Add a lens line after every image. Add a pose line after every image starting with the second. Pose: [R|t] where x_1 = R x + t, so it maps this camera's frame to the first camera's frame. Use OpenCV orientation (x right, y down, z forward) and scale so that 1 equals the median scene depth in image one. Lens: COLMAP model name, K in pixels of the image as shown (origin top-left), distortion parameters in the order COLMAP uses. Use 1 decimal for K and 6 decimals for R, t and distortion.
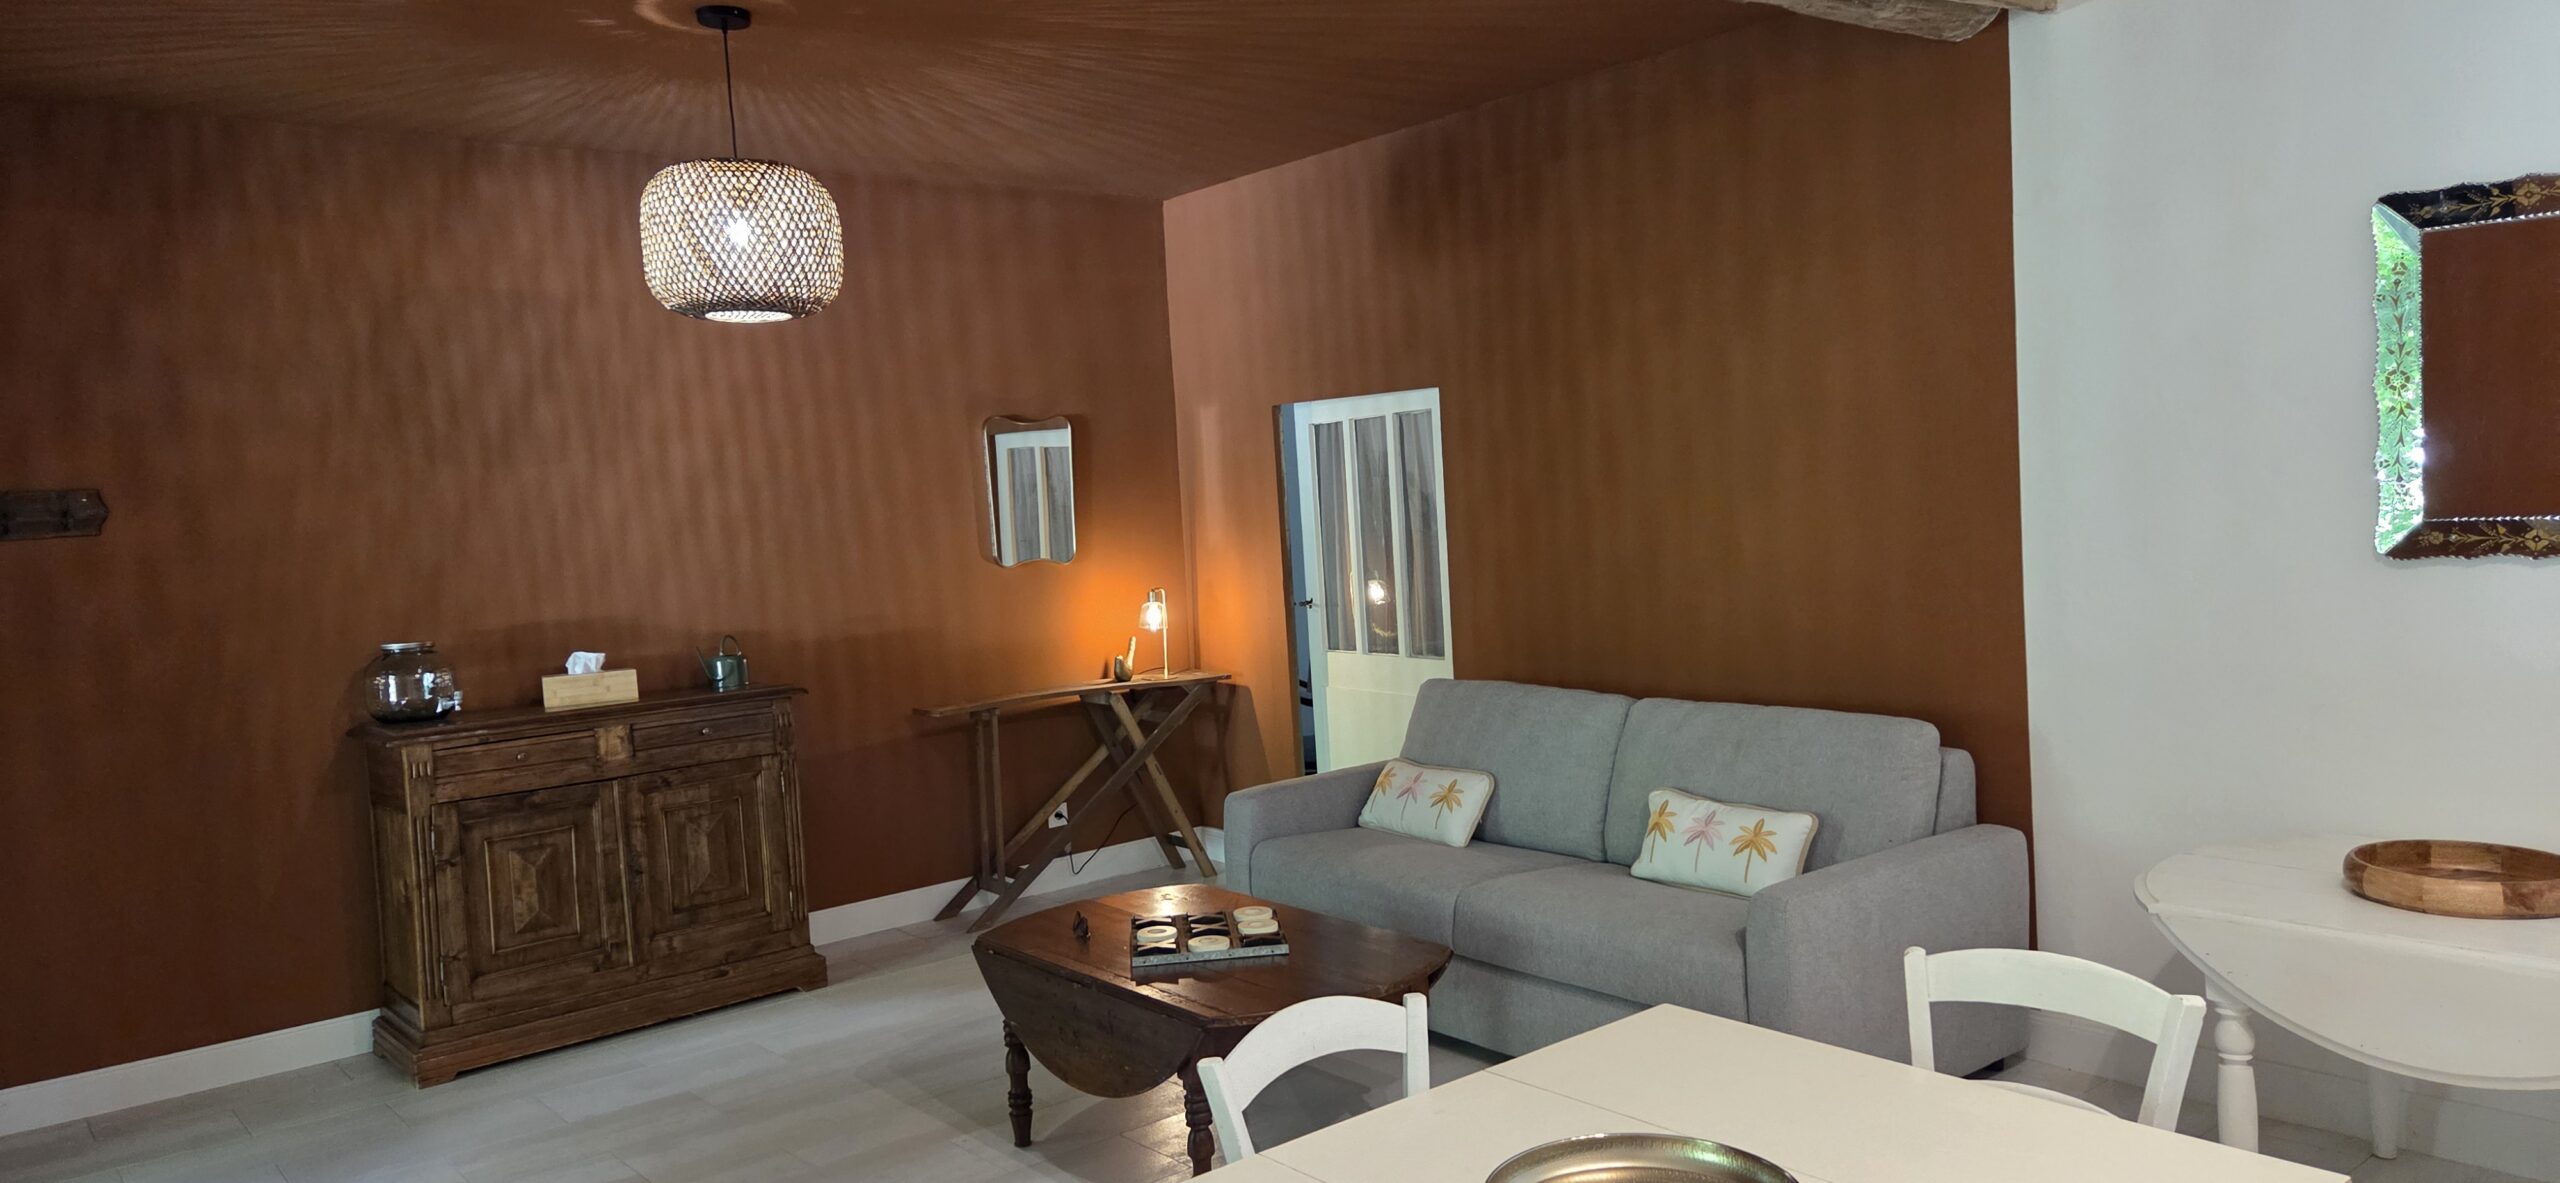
lens RADIAL K [[1713.3, 0, 1297.9], [0, 1713.3, 594.1], [0, 0, 1]] dist [0.081474, -0.065683]
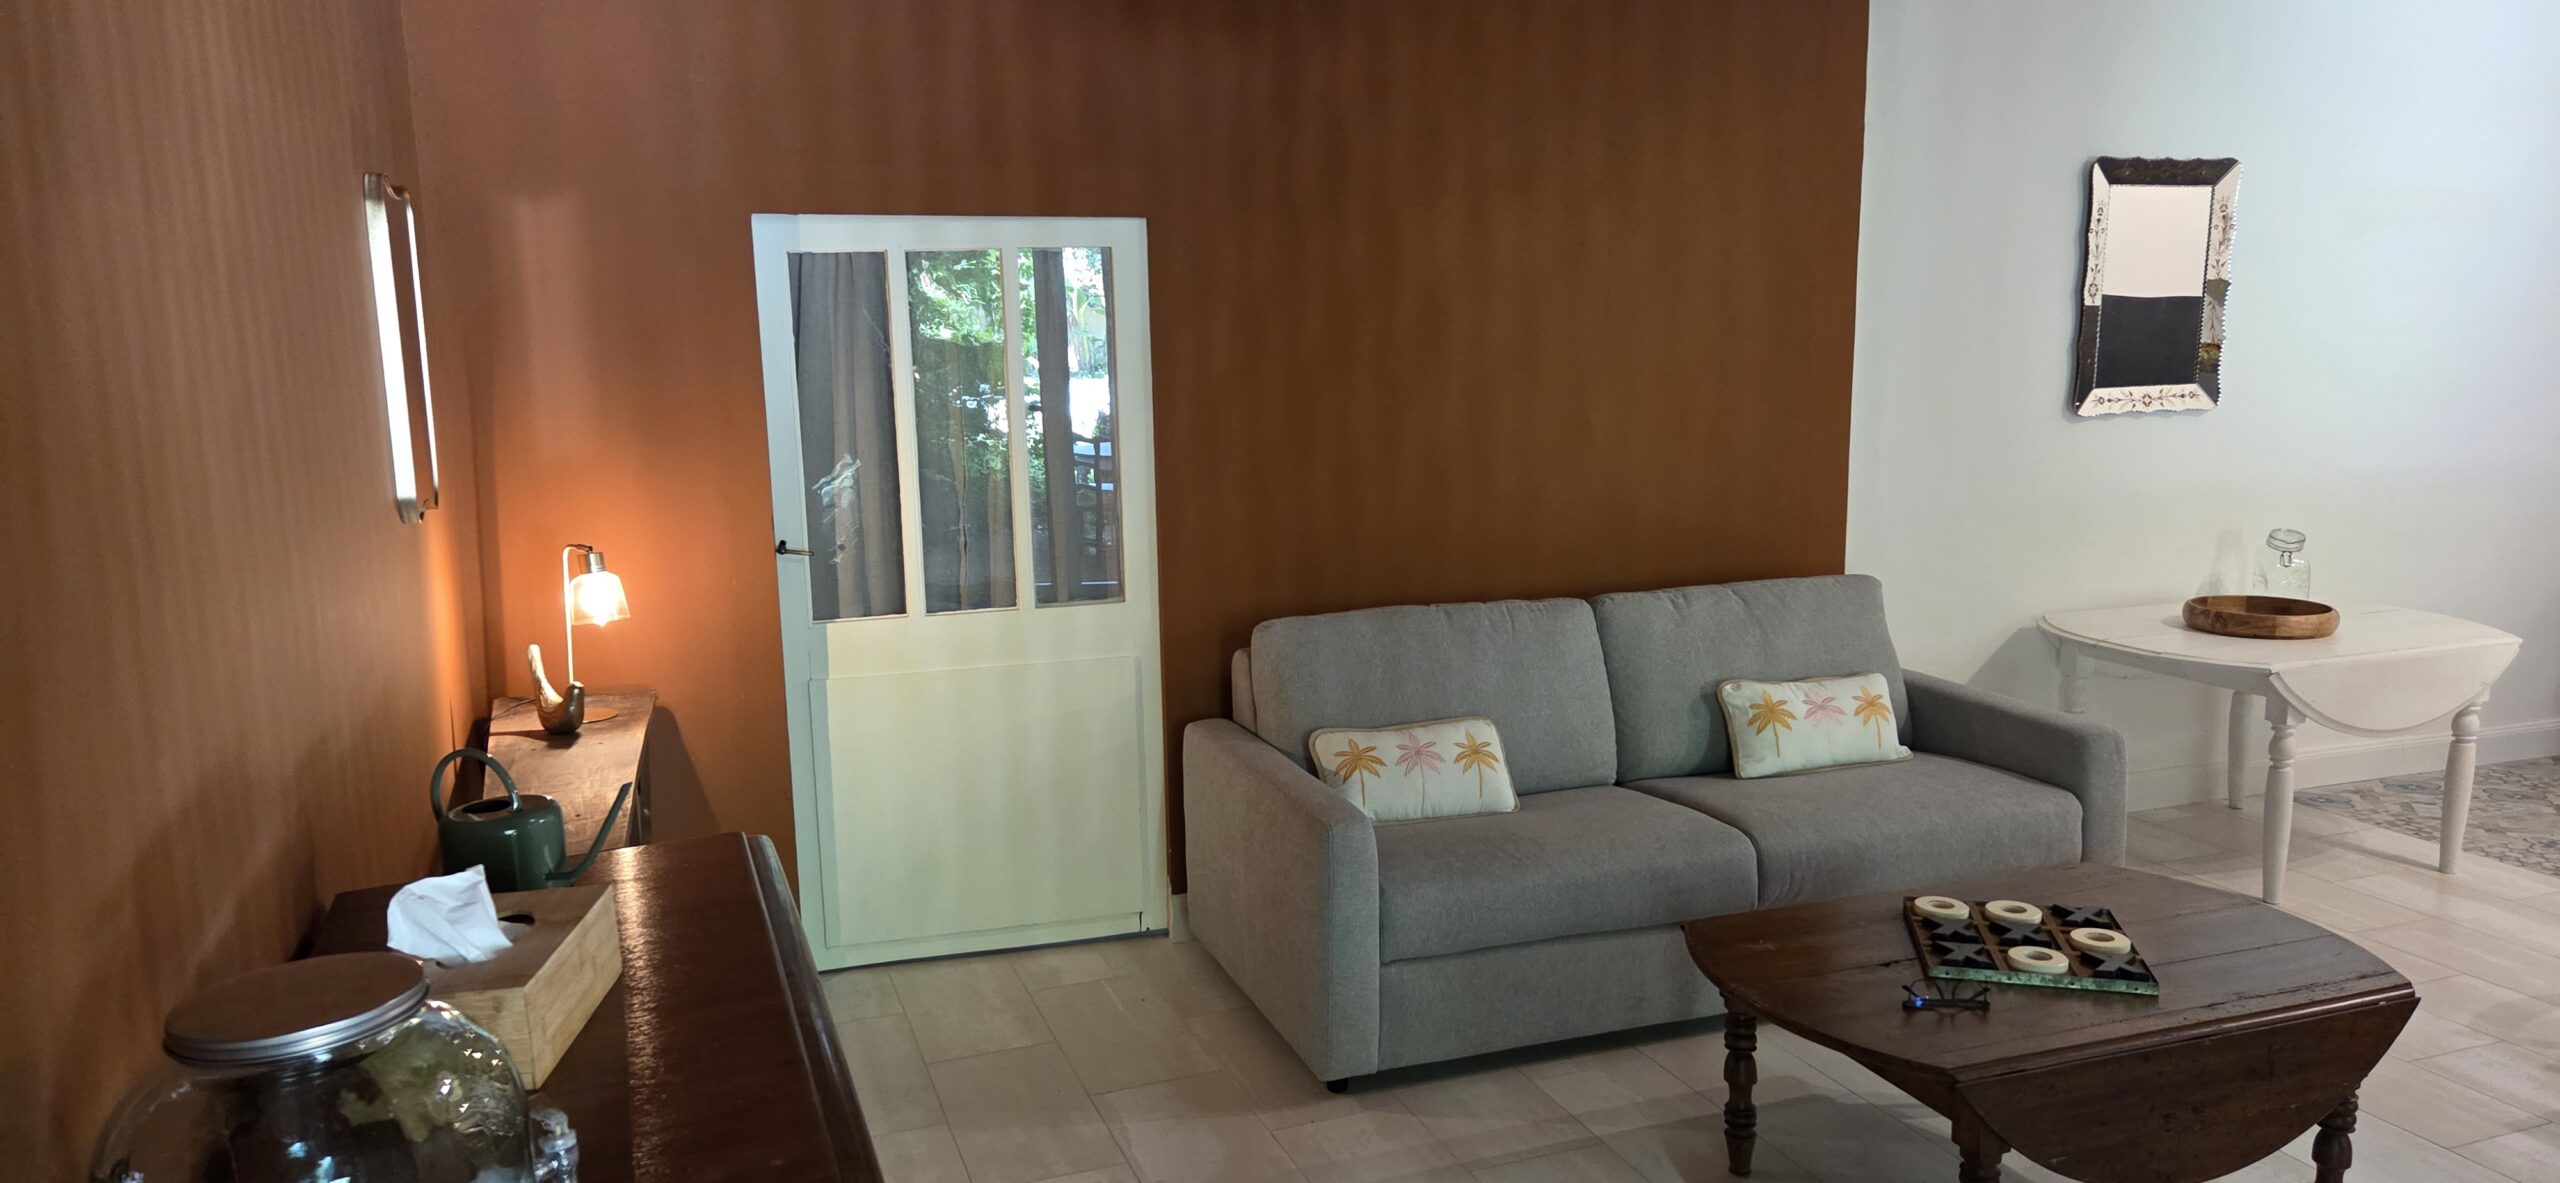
lens RADIAL K [[1708.8, 0, 1280.0], [0, 1708.8, 603.3], [0, 0, 1]] dist [0.078315, -0.067364]
pose [[0.329802, -0.114950, 0.937026, -0.629168], [0.058875, 0.993132, 0.101111, -0.033417], [-0.942212, 0.021820, 0.334305, 0.772339]]
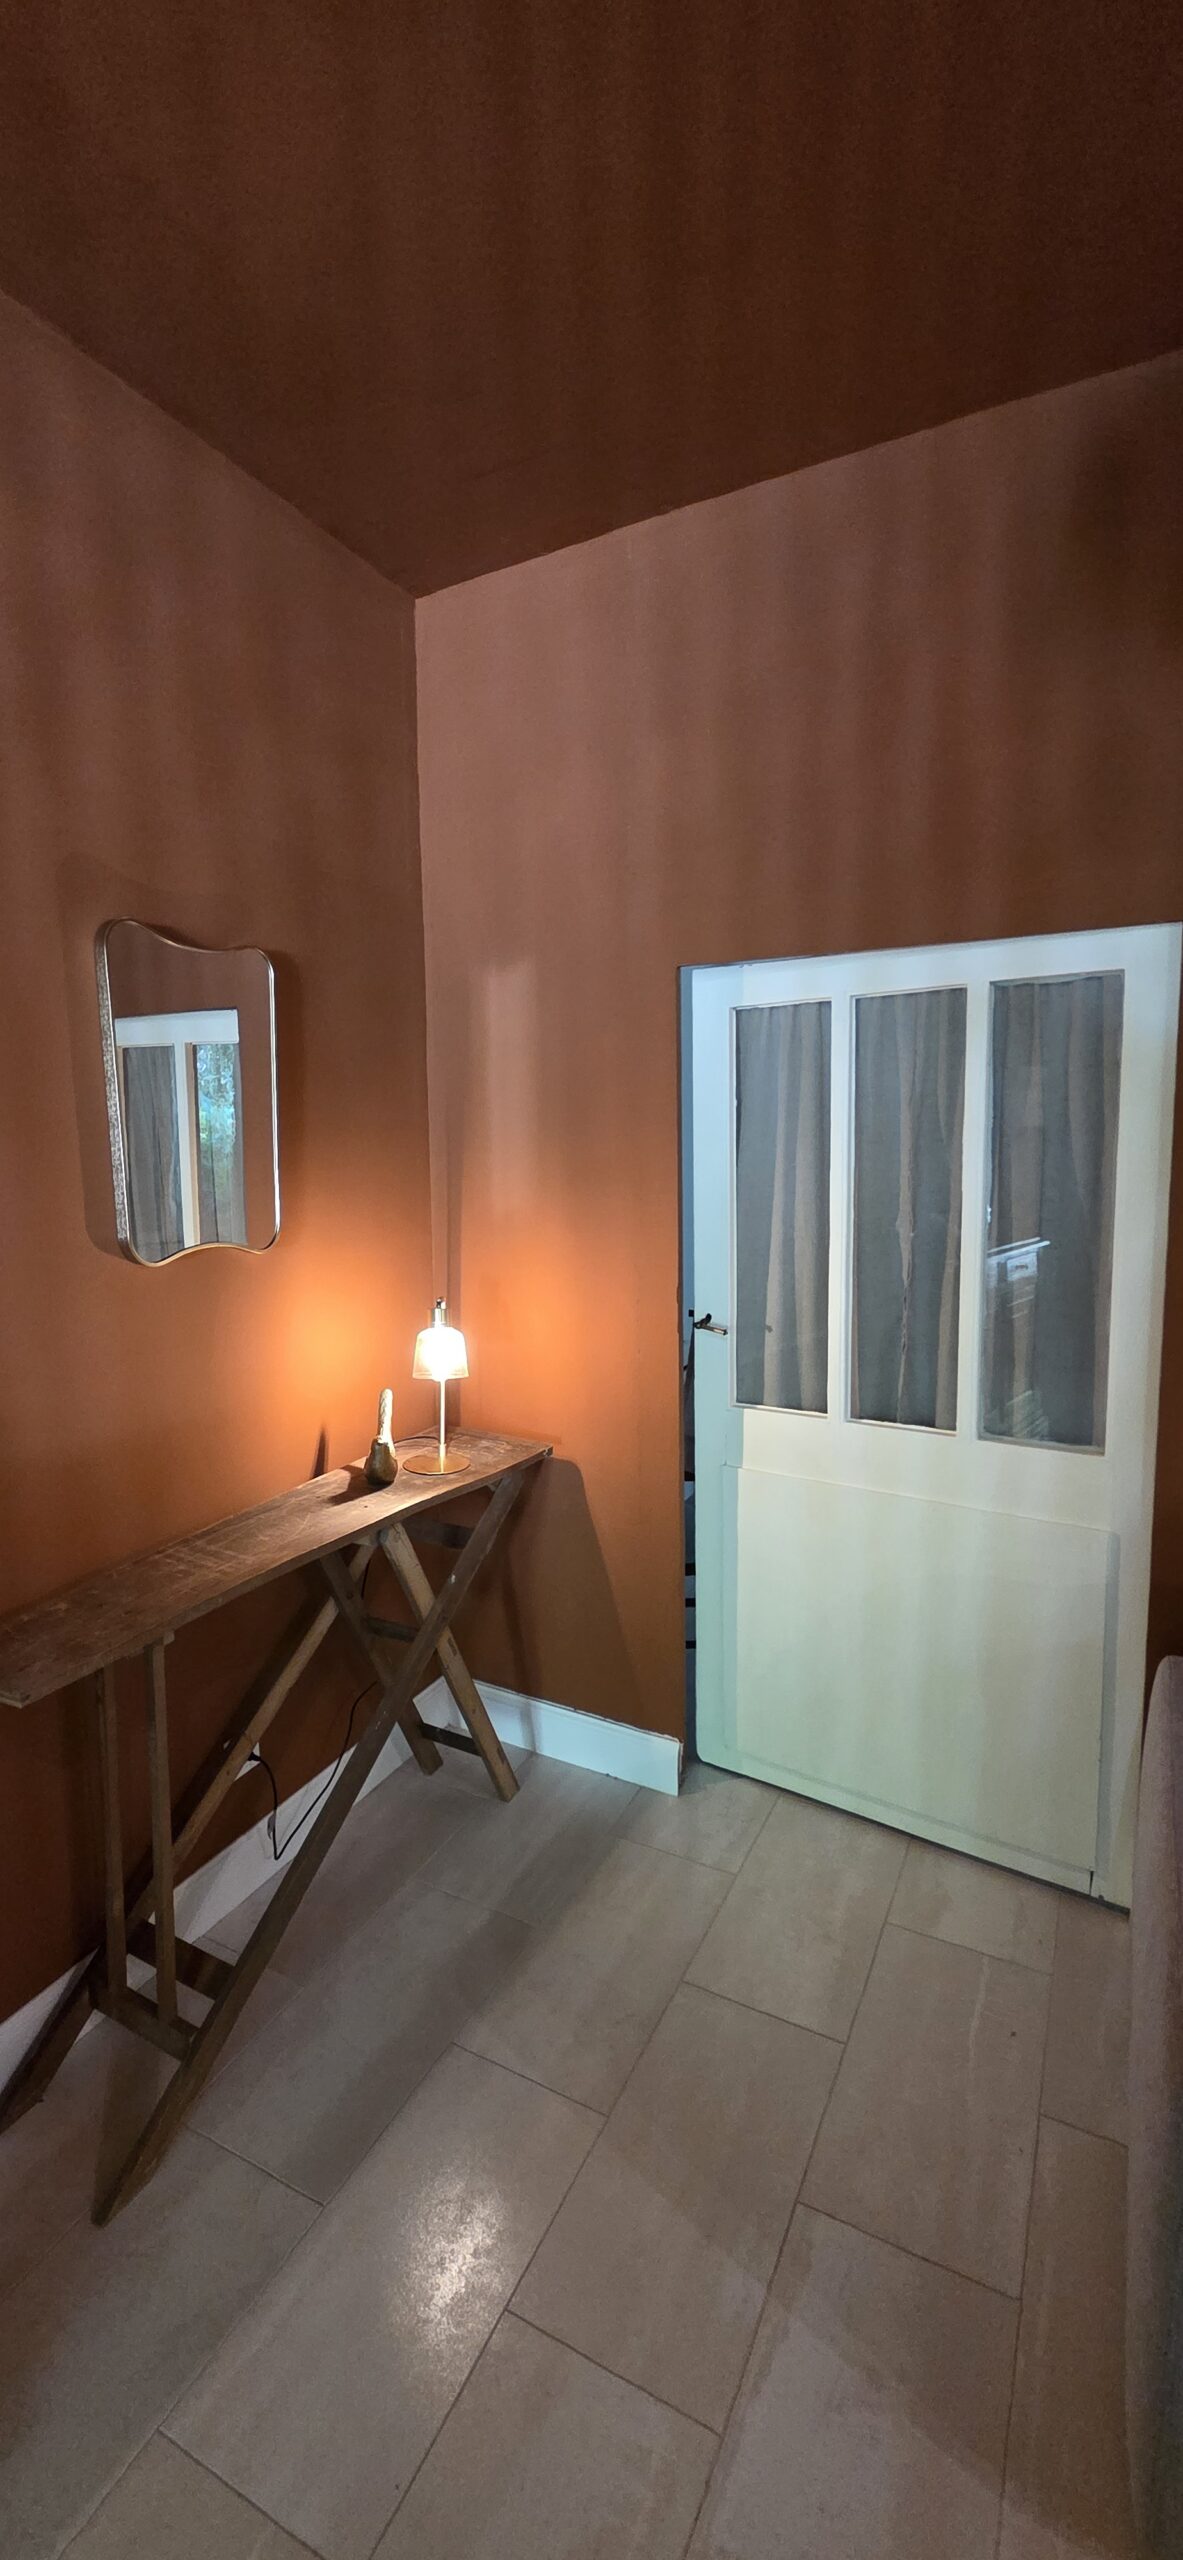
lens RADIAL K [[1049.0, 0, 590.2], [0, 1049.0, 1256.5], [0, 0, 1]] dist [-0.002816, -0.000076]
pose [[0.920035, 0.002142, 0.391831, -0.206695], [-0.016042, 0.999353, 0.032206, -0.034277], [-0.391508, -0.035916, 0.919473, 0.849117]]
